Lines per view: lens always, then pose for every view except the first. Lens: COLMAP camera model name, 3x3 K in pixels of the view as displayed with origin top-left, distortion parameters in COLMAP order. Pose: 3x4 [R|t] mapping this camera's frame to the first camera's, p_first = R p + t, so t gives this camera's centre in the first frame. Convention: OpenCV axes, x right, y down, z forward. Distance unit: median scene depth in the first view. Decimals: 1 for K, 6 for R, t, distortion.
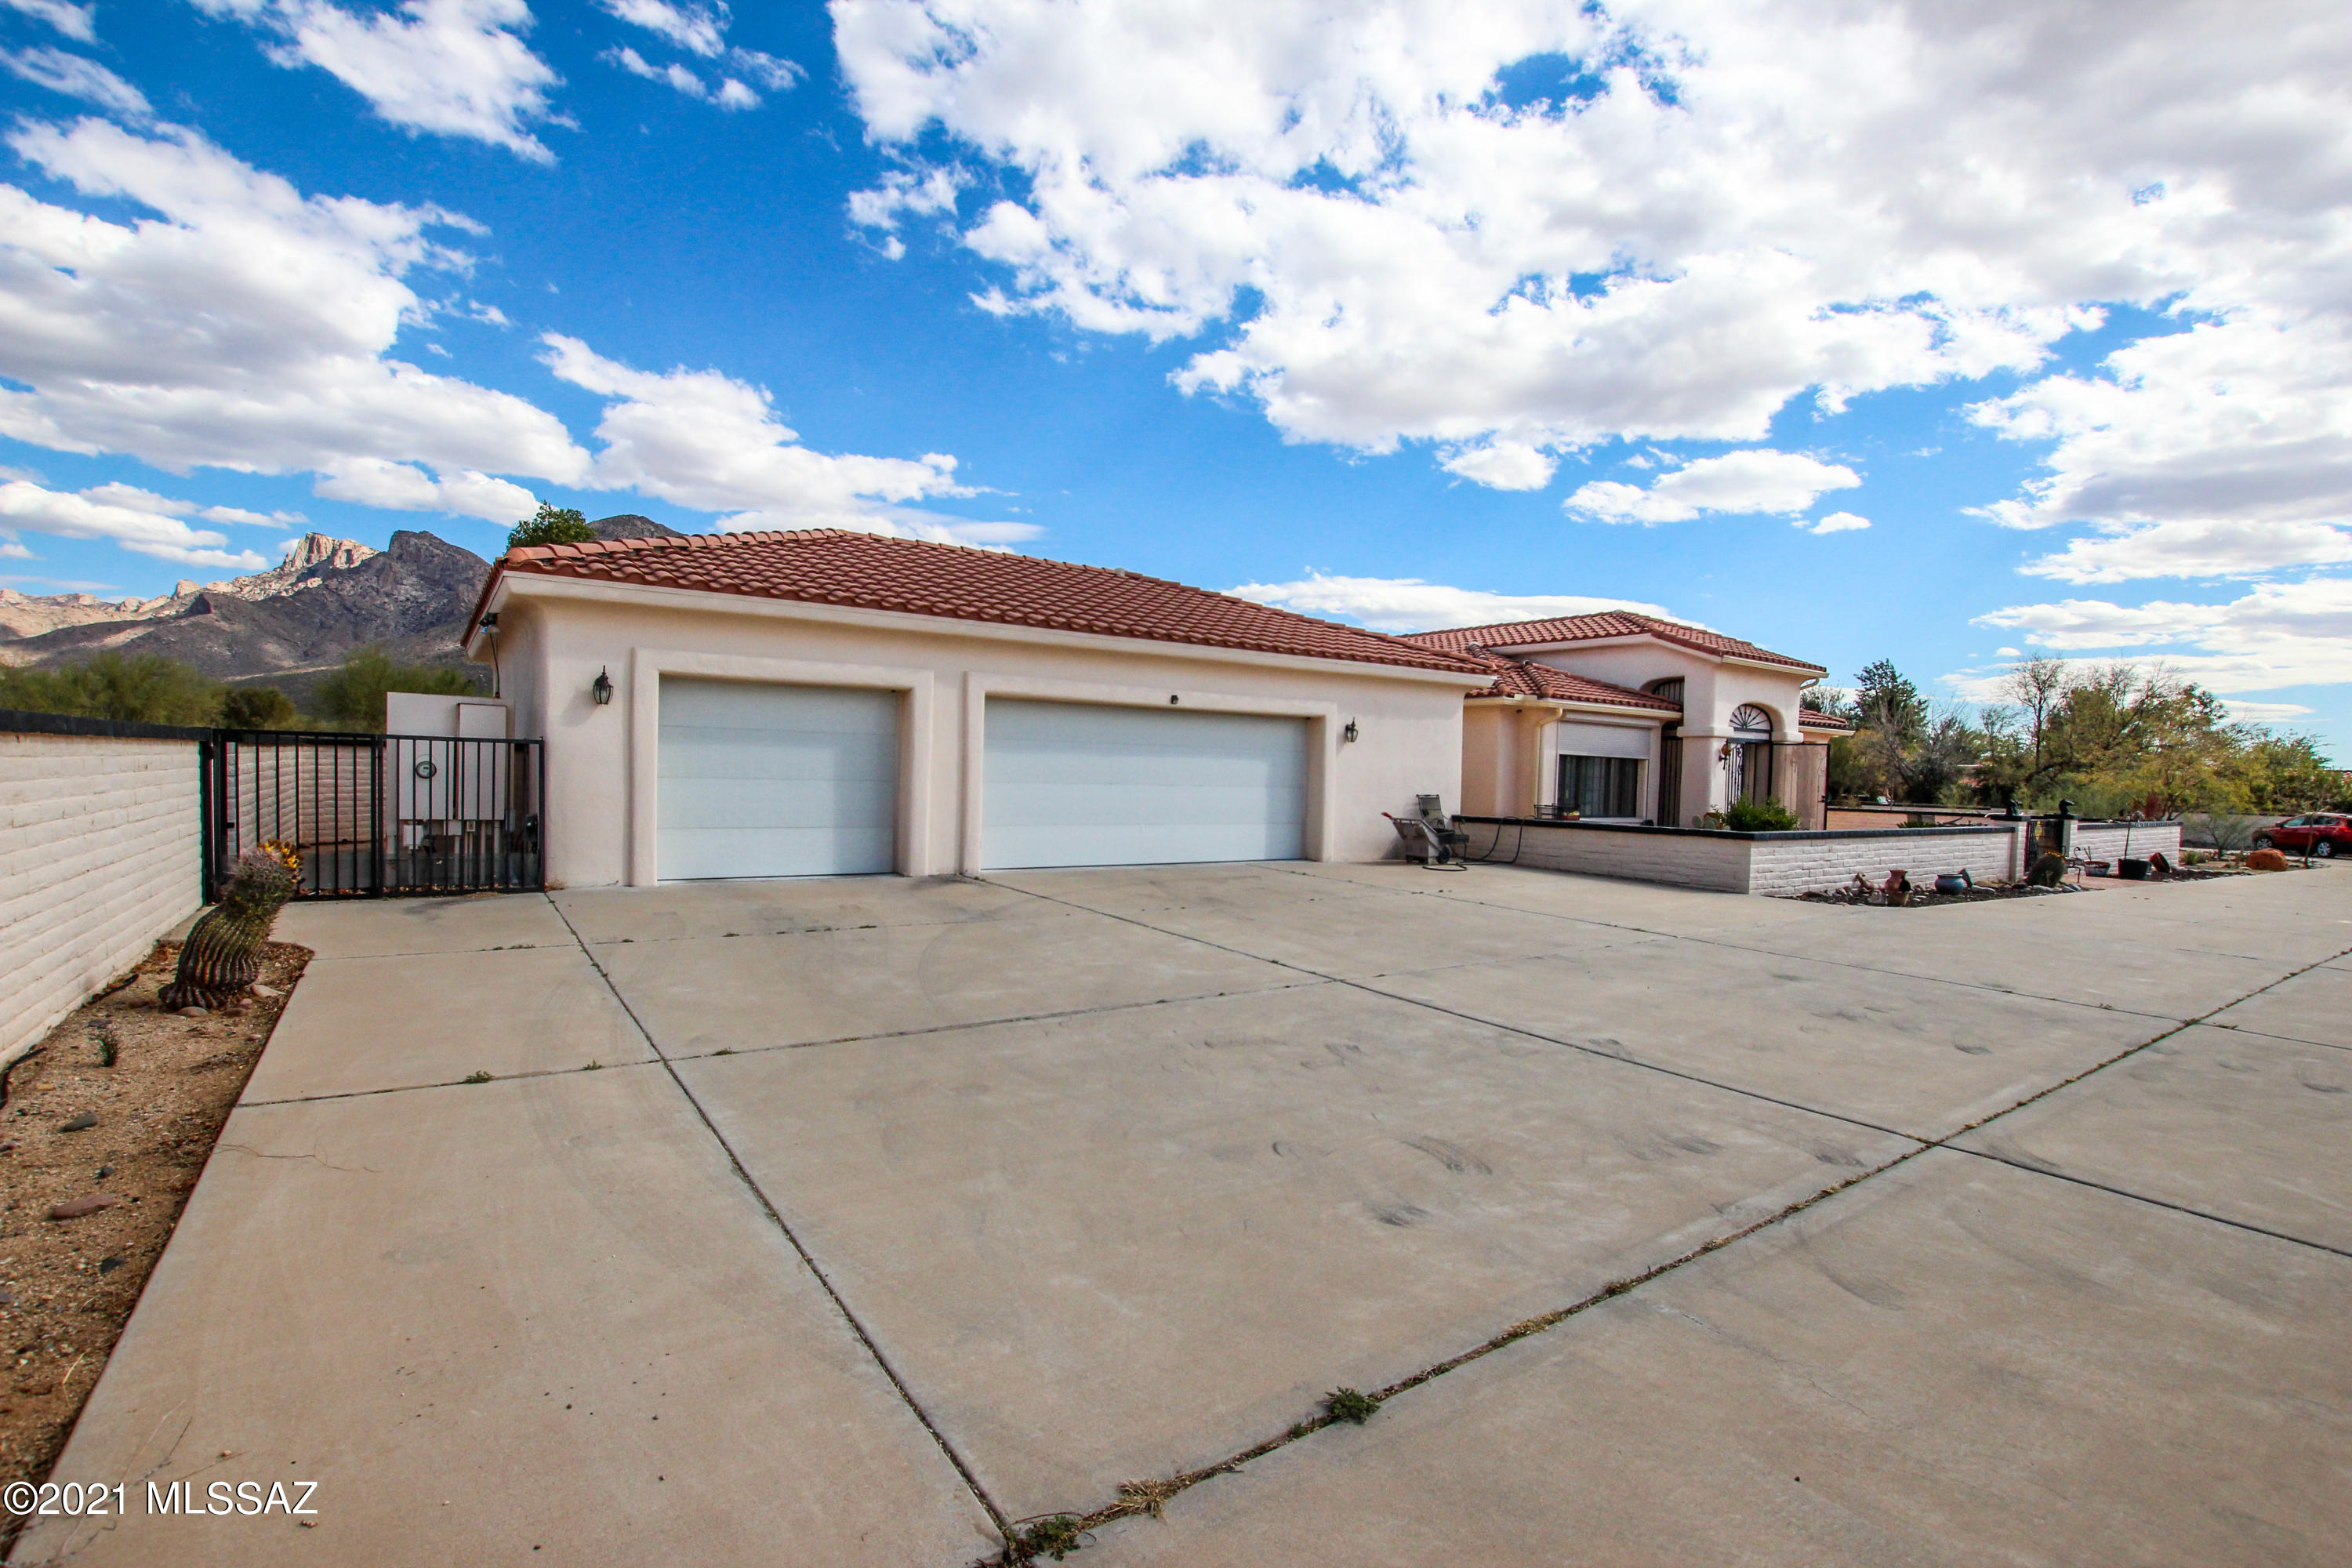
lens RADIAL K [[1063.9, 0, 1178.5], [0, 1063.9, 792.1], [0, 0, 1]] dist [-0.023740, -0.000112]
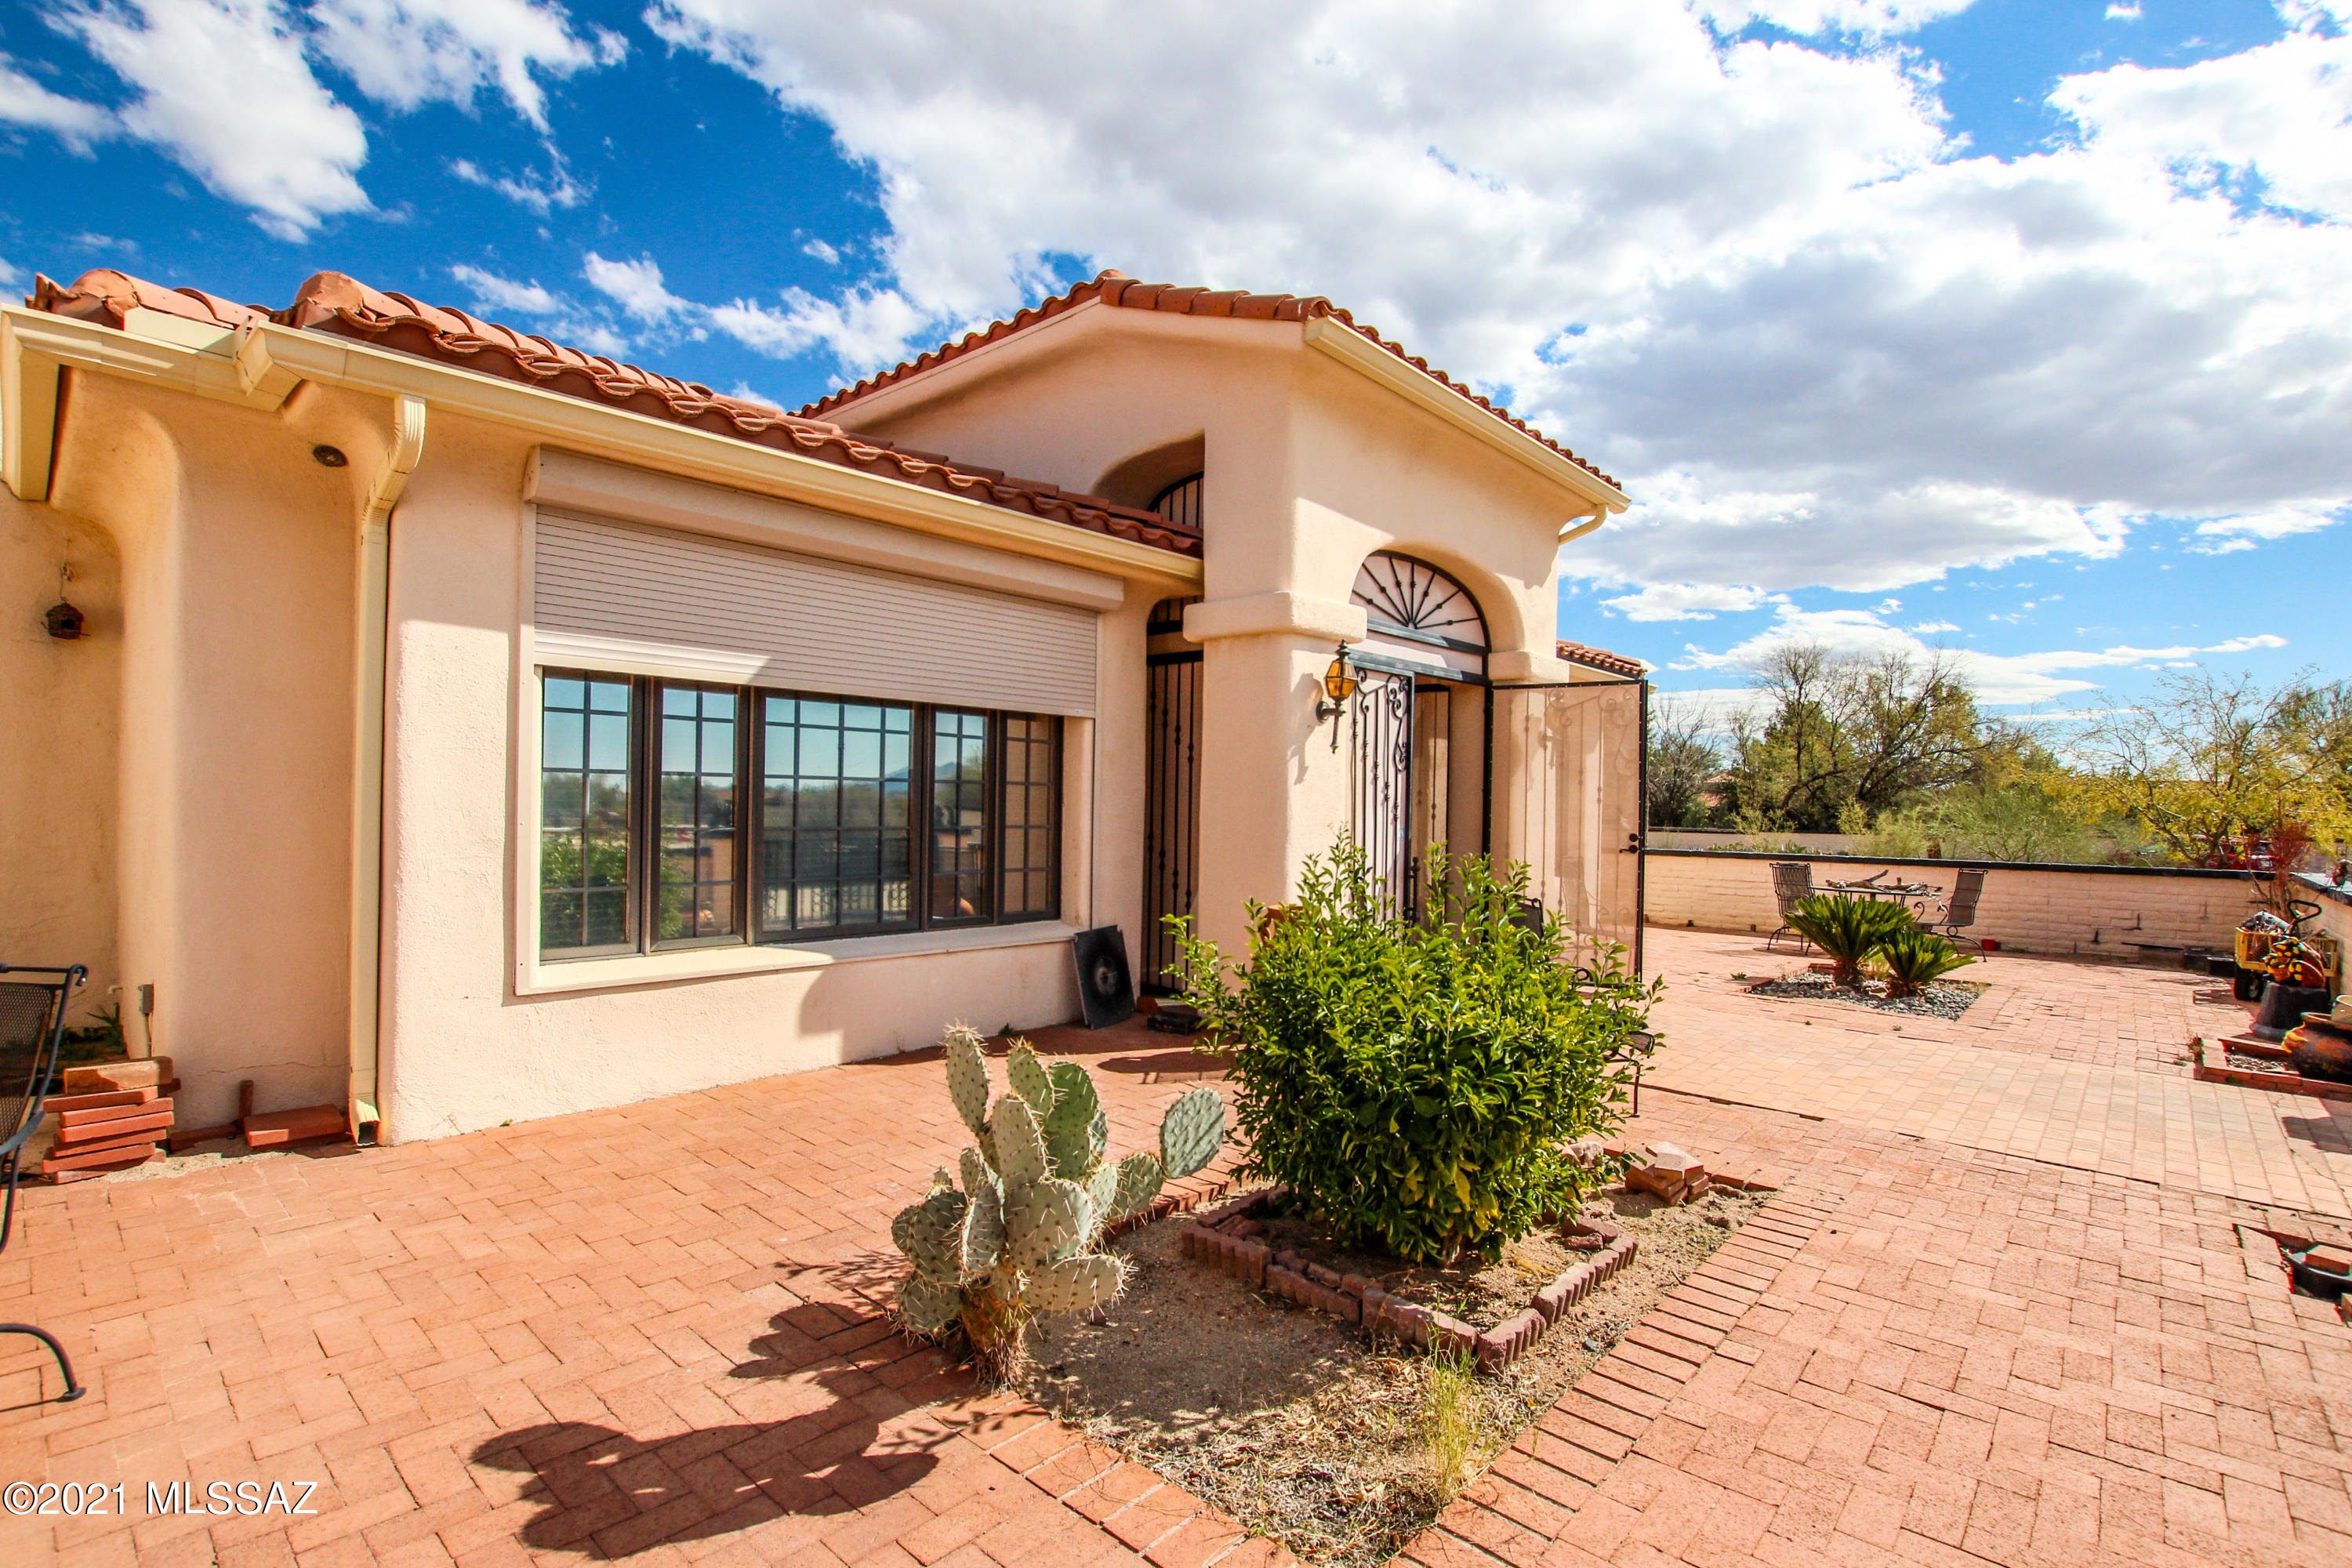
lens RADIAL K [[1063.9, 0, 1174.5], [0, 1063.9, 789.4], [0, 0, 1]] dist [-0.023740, -0.000112]
pose [[0.977405, -0.010171, 0.211131, 0.399837], [0.016281, 0.999497, -0.027222, -0.003885], [-0.210748, 0.030044, 0.977079, 0.705332]]
